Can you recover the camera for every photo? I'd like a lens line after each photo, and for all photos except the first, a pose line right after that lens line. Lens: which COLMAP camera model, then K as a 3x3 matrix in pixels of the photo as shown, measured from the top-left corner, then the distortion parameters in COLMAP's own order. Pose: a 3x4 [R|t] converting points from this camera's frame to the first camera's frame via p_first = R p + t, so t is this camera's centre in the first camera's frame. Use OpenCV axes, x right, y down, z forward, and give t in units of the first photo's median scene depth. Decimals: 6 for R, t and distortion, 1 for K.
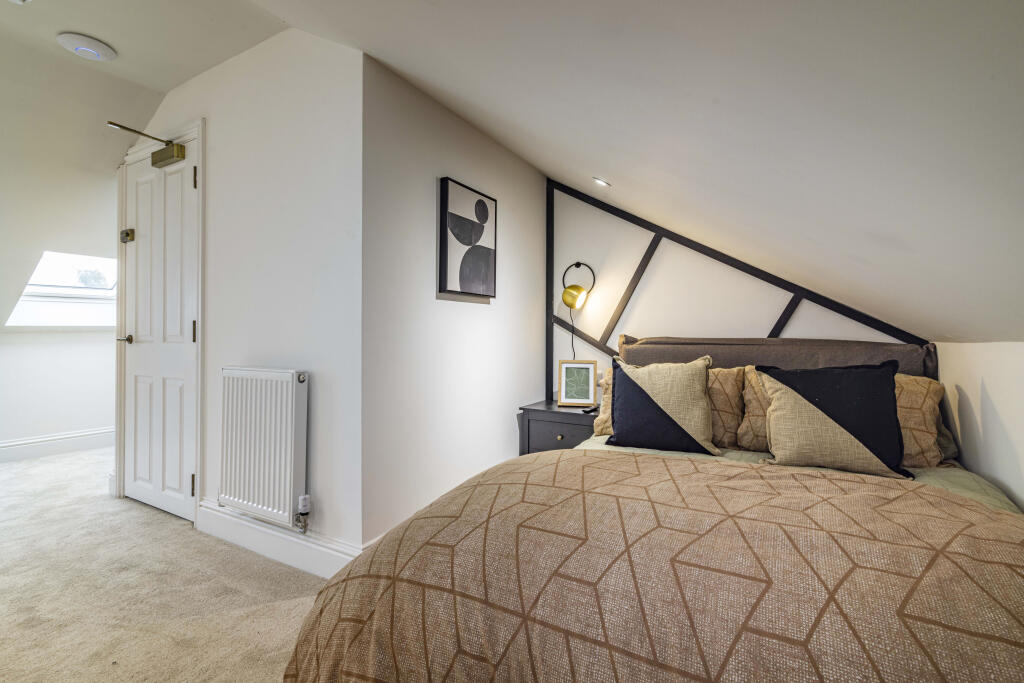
lens RADIAL K [[470.4, 0, 512.0], [0, 470.4, 341.5], [0, 0, 1]] dist [-0.001496, 0.000040]
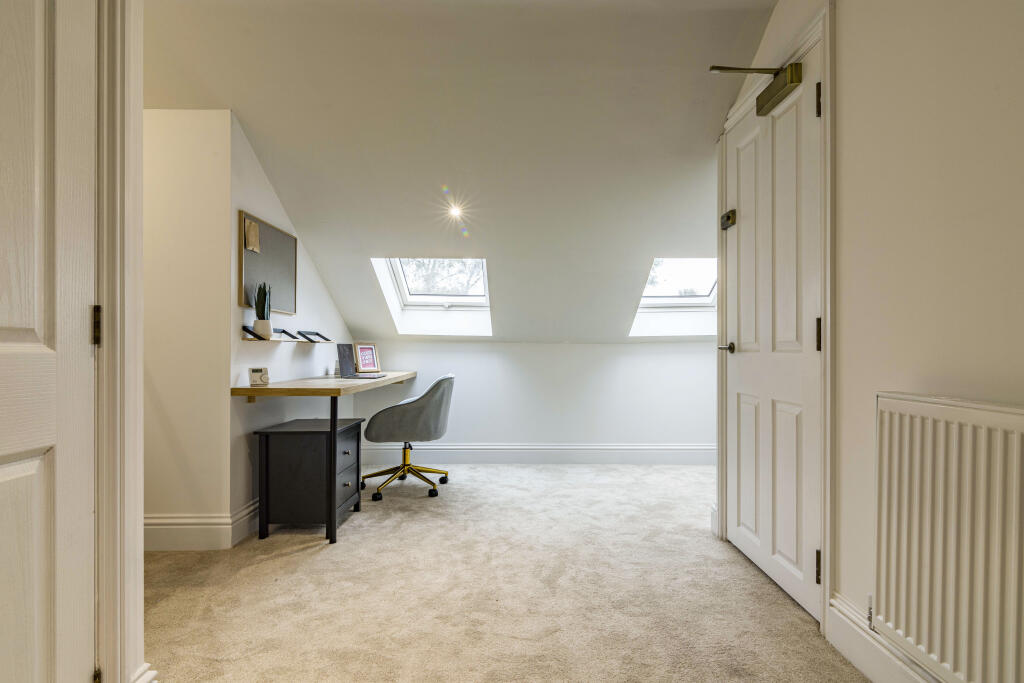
lens RADIAL K [[545.2, 0, 512.0], [0, 545.2, 341.5], [0, 0, 1]] dist [-0.000336, 0.000552]
pose [[0.501840, -0.018411, -0.864765, -0.207961], [0.000624, 0.999781, -0.020923, 0.003711], [0.864960, 0.009960, 0.501741, 0.220564]]
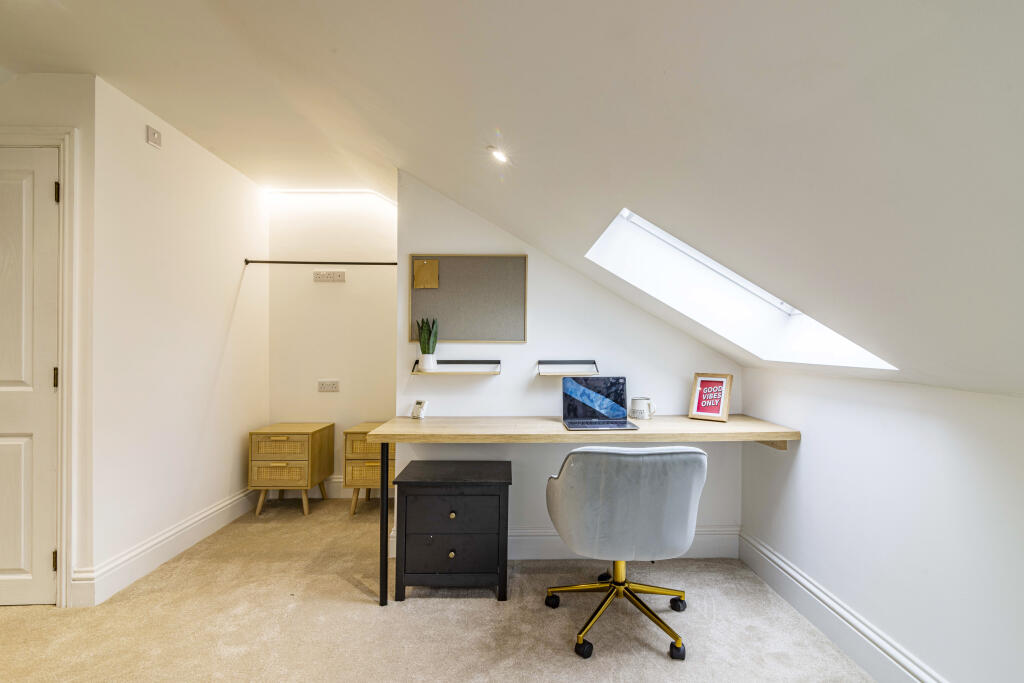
lens RADIAL K [[477.3, 0, 512.0], [0, 477.3, 341.5], [0, 0, 1]] dist [-0.000166, 0.000012]
pose [[-0.854041, -0.008903, -0.520130, -1.023917], [-0.004192, 0.999939, -0.010232, -0.075549], [0.520189, -0.006558, -0.854026, 1.240269]]
